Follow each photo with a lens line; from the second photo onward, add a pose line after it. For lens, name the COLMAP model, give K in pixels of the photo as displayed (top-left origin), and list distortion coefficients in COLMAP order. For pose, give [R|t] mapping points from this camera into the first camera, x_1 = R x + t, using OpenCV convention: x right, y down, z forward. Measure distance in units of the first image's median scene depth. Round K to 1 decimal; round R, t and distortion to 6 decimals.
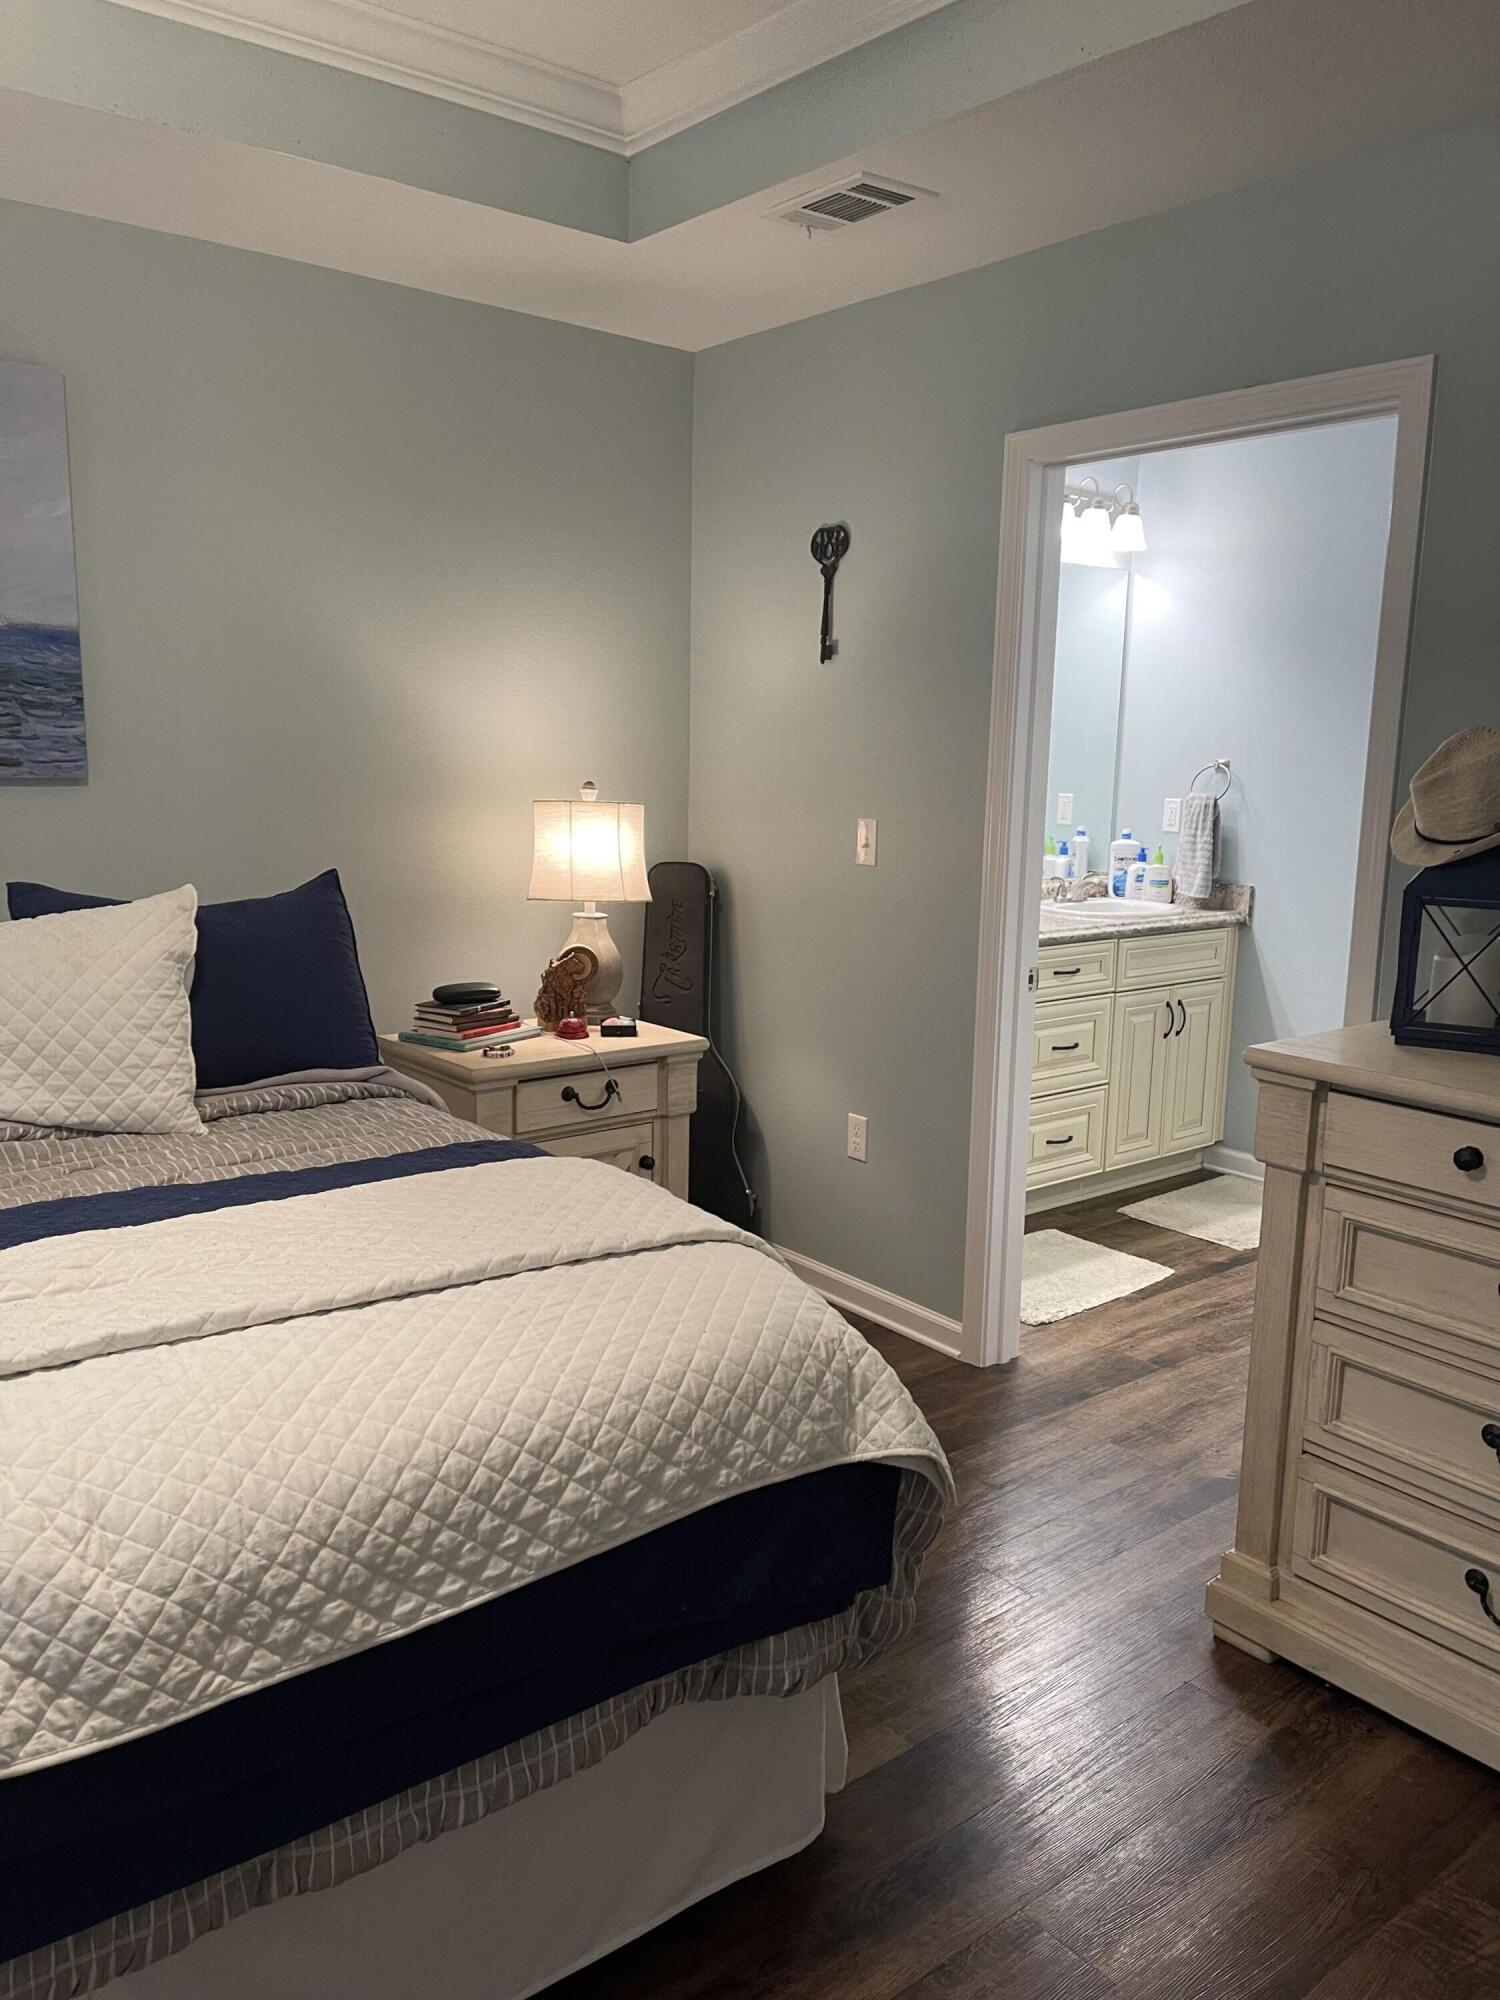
lens RADIAL K [[1536.7, 0, 745.0], [0, 1536.7, 1009.1], [0, 0, 1]] dist [0.063653, -0.012983]
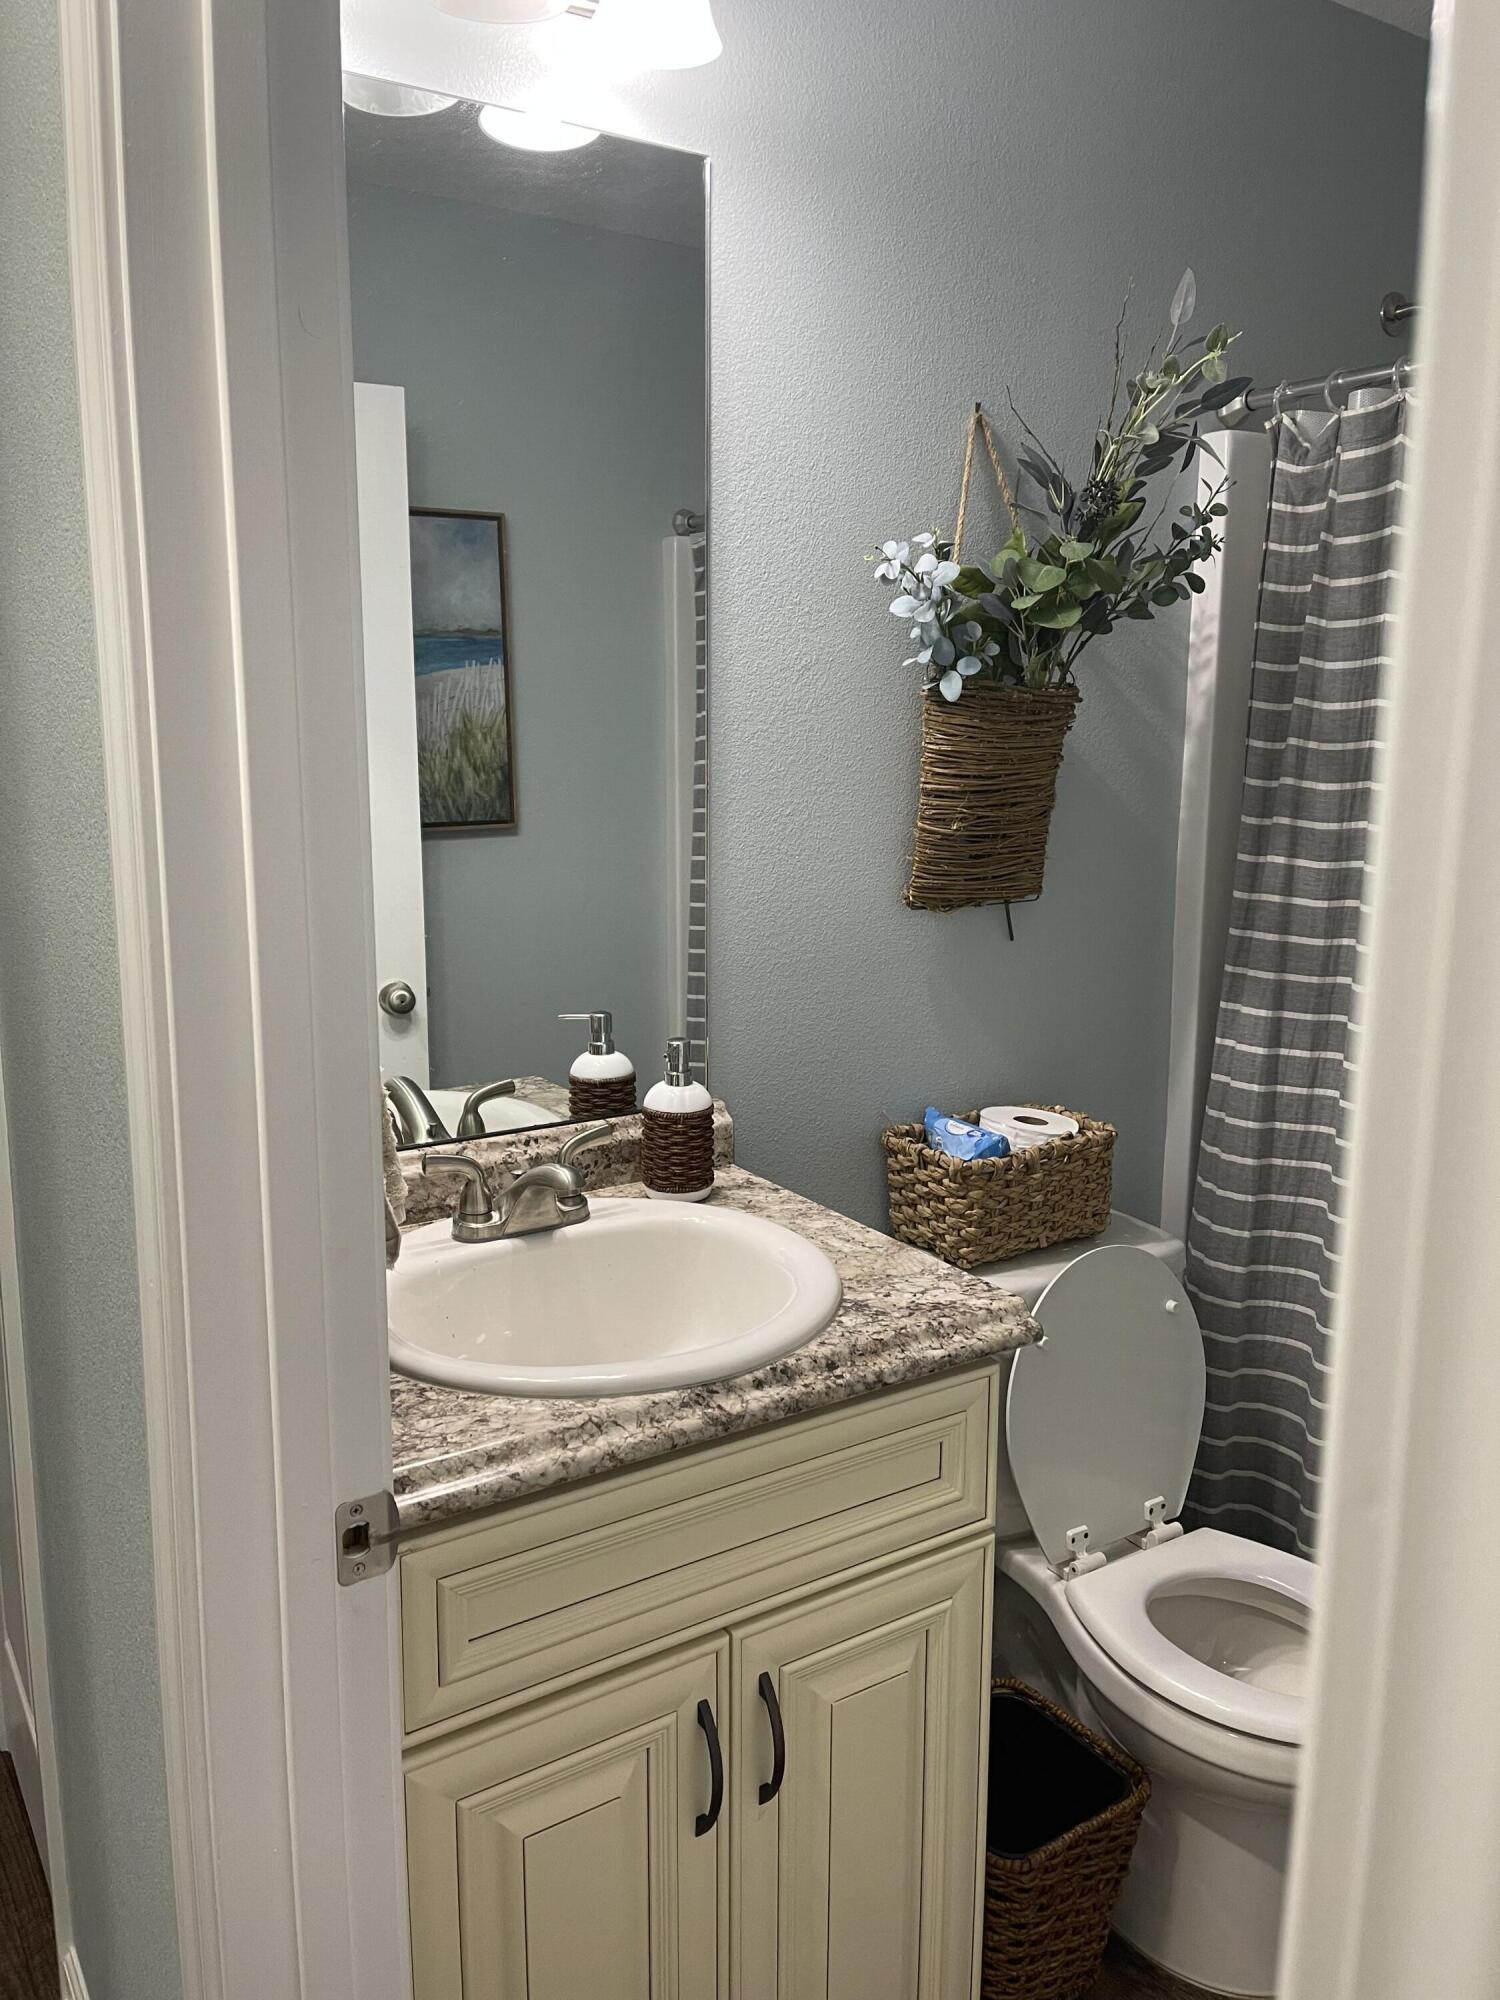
lens RADIAL K [[1536.7, 0, 750.5], [0, 1536.7, 998.7], [0, 0, 1]] dist [0.063653, -0.012983]
pose [[0.995735, -0.000808, -0.092252, 0.306038], [0.000299, 0.999985, -0.005534, -0.120890], [0.092255, 0.005483, 0.995720, 0.741113]]
